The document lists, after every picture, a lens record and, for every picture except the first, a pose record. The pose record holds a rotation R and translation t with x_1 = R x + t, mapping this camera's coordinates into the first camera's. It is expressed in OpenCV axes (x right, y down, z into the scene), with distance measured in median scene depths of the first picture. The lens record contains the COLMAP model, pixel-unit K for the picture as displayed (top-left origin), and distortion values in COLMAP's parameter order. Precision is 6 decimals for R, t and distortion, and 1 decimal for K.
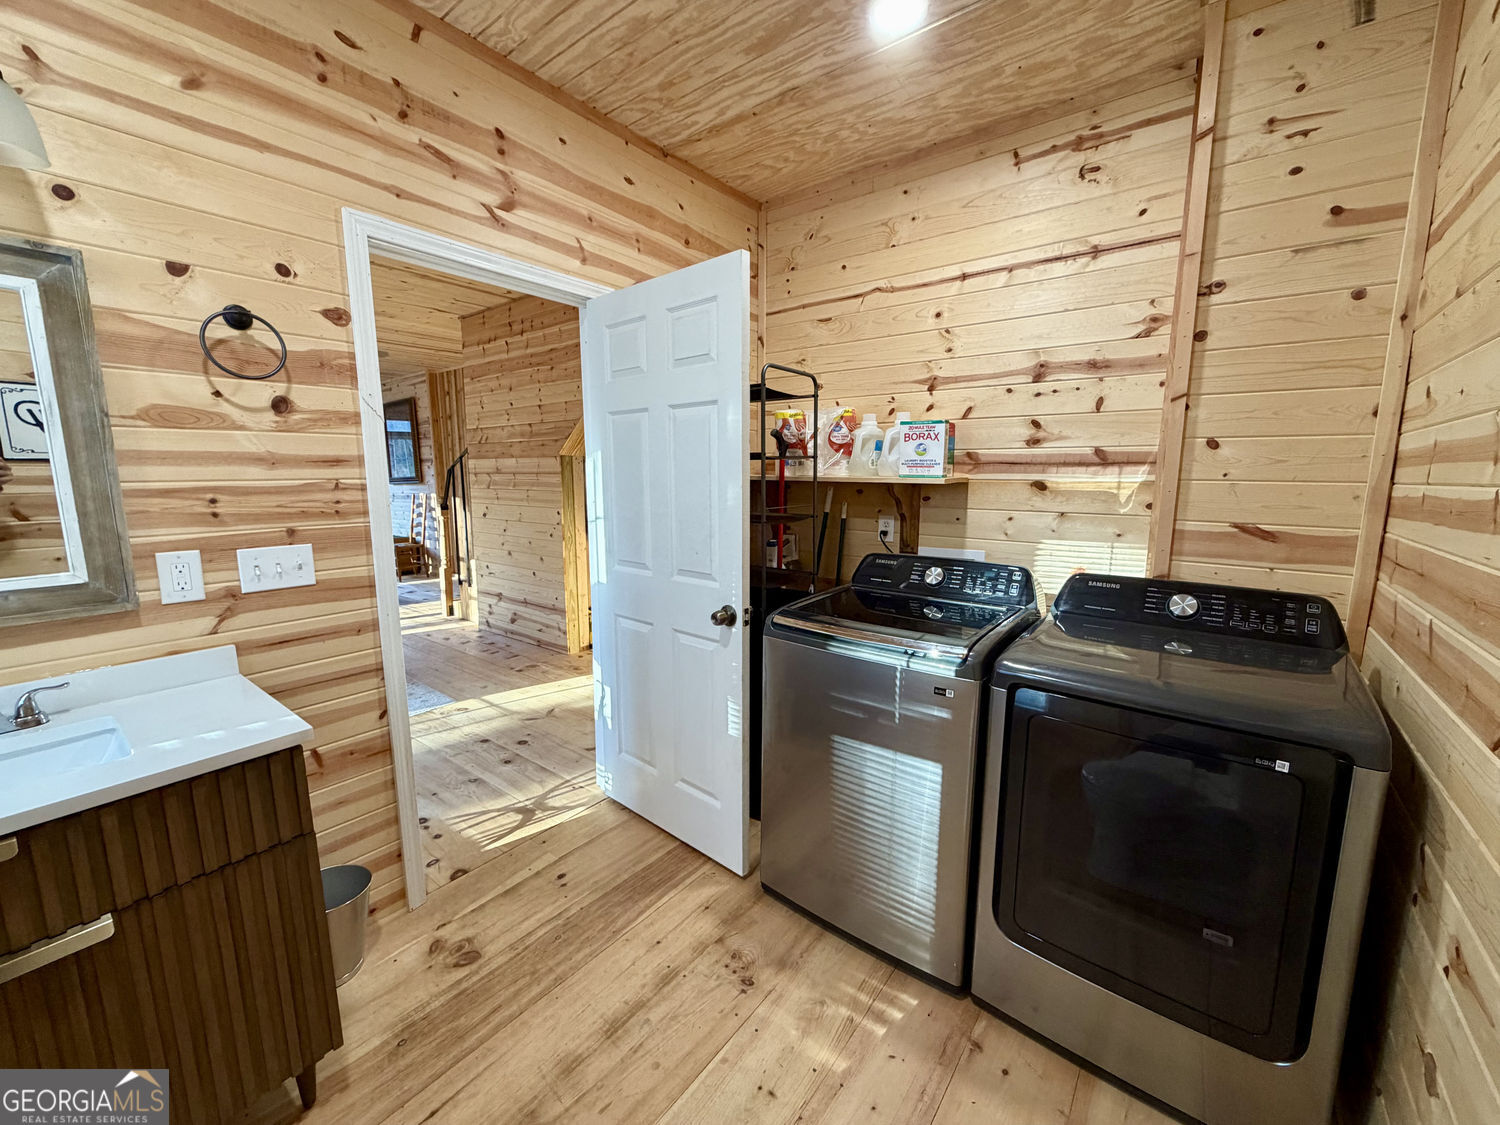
lens RADIAL K [[597.0, 0, 751.3], [0, 597.0, 563.8], [0, 0, 1]] dist [0.001085, 0.000119]
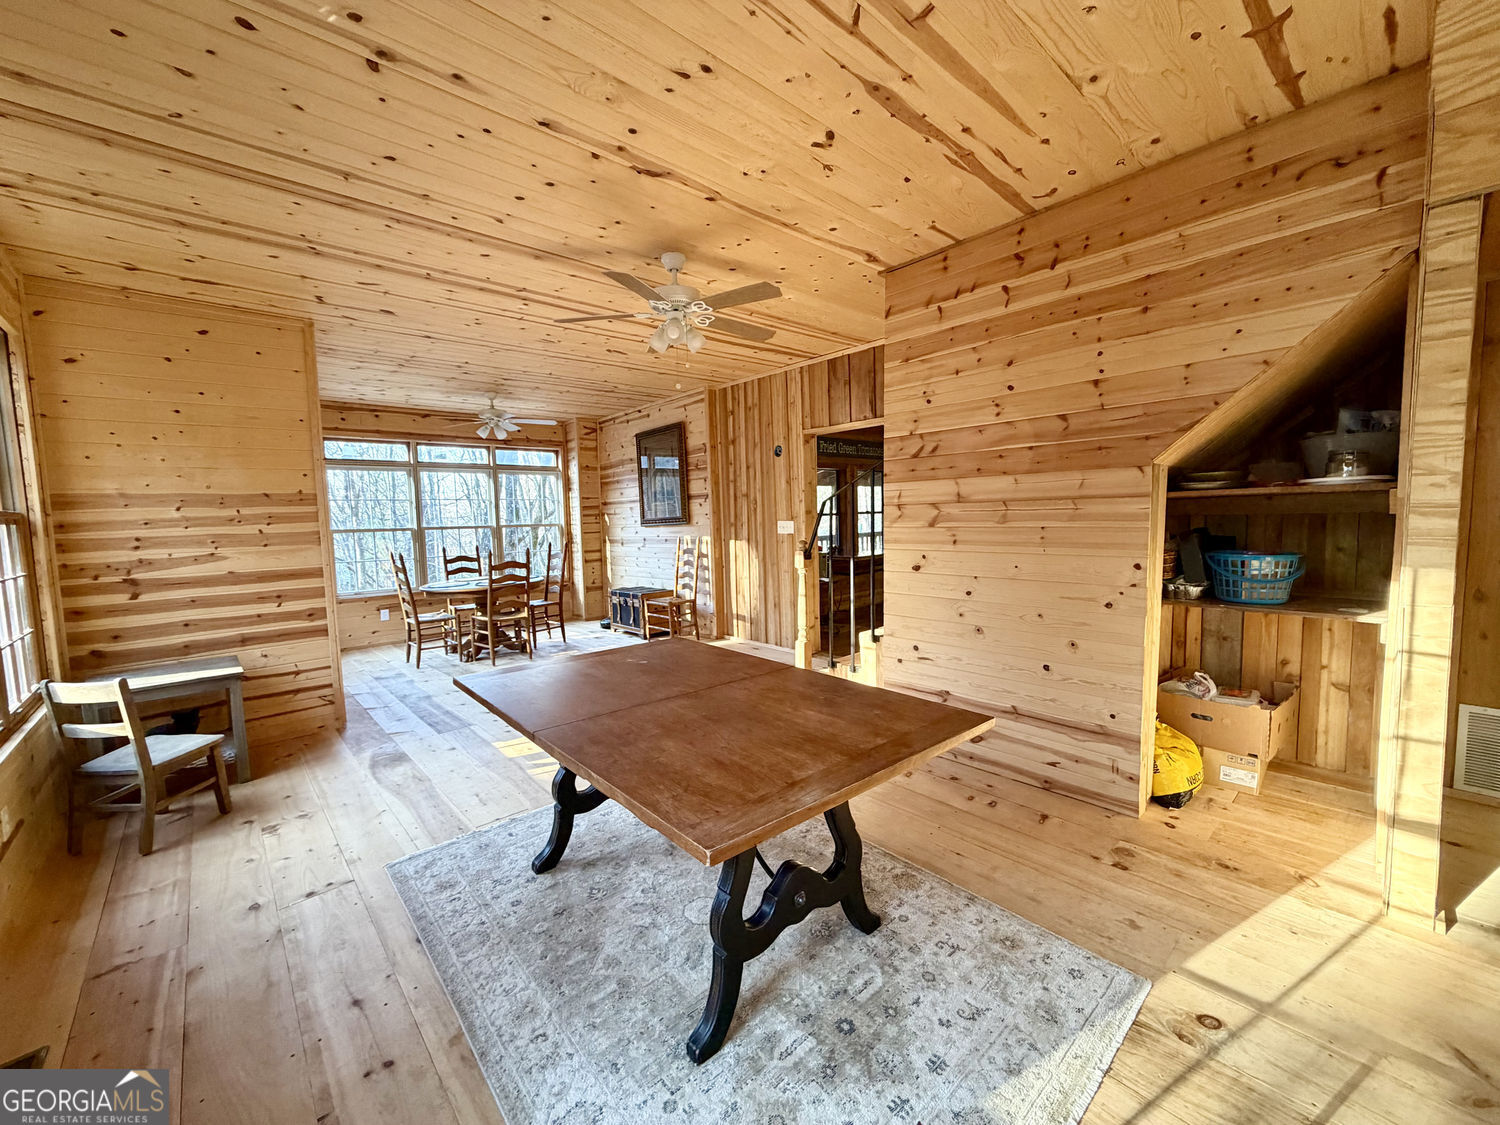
lens RADIAL K [[597.0, 0, 749.7], [0, 597.0, 564.7], [0, 0, 1]] dist [0.001085, 0.000119]
pose [[0.983666, -0.011531, -0.179633, -0.544251], [0.000513, 0.998122, -0.061259, -0.049261], [0.180002, 0.060166, 0.981824, 0.358647]]
